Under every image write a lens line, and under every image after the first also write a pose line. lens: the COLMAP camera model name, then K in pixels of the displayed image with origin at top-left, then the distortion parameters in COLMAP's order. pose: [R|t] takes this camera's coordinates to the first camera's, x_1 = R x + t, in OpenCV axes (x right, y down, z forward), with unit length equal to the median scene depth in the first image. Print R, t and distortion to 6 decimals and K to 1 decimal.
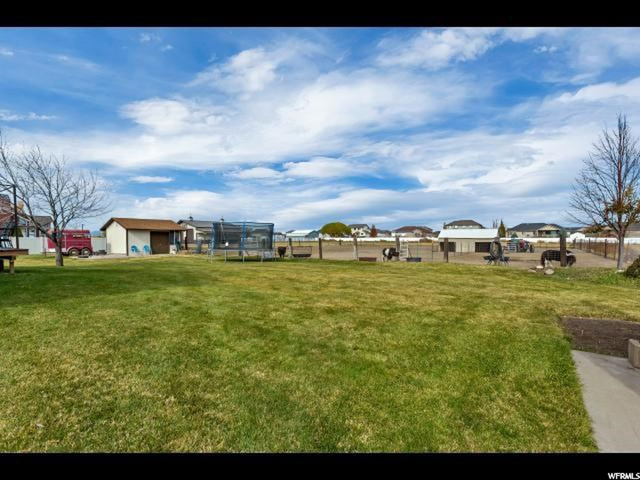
lens RADIAL K [[306.9, 0, 318.2], [0, 306.9, 237.7], [0, 0, 1]] dist [-0.000427, 0.000298]
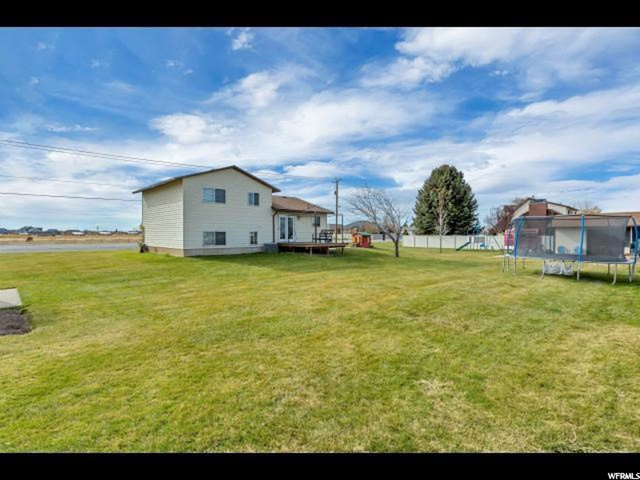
lens RADIAL K [[306.9, 0, 321.0], [0, 306.9, 239.6], [0, 0, 1]] dist [-0.000427, 0.000298]
pose [[0.999988, 0.001167, -0.004782, 0.041005], [-0.001178, 0.999997, -0.002356, 0.050503], [0.004779, 0.002362, 0.999986, -0.217524]]
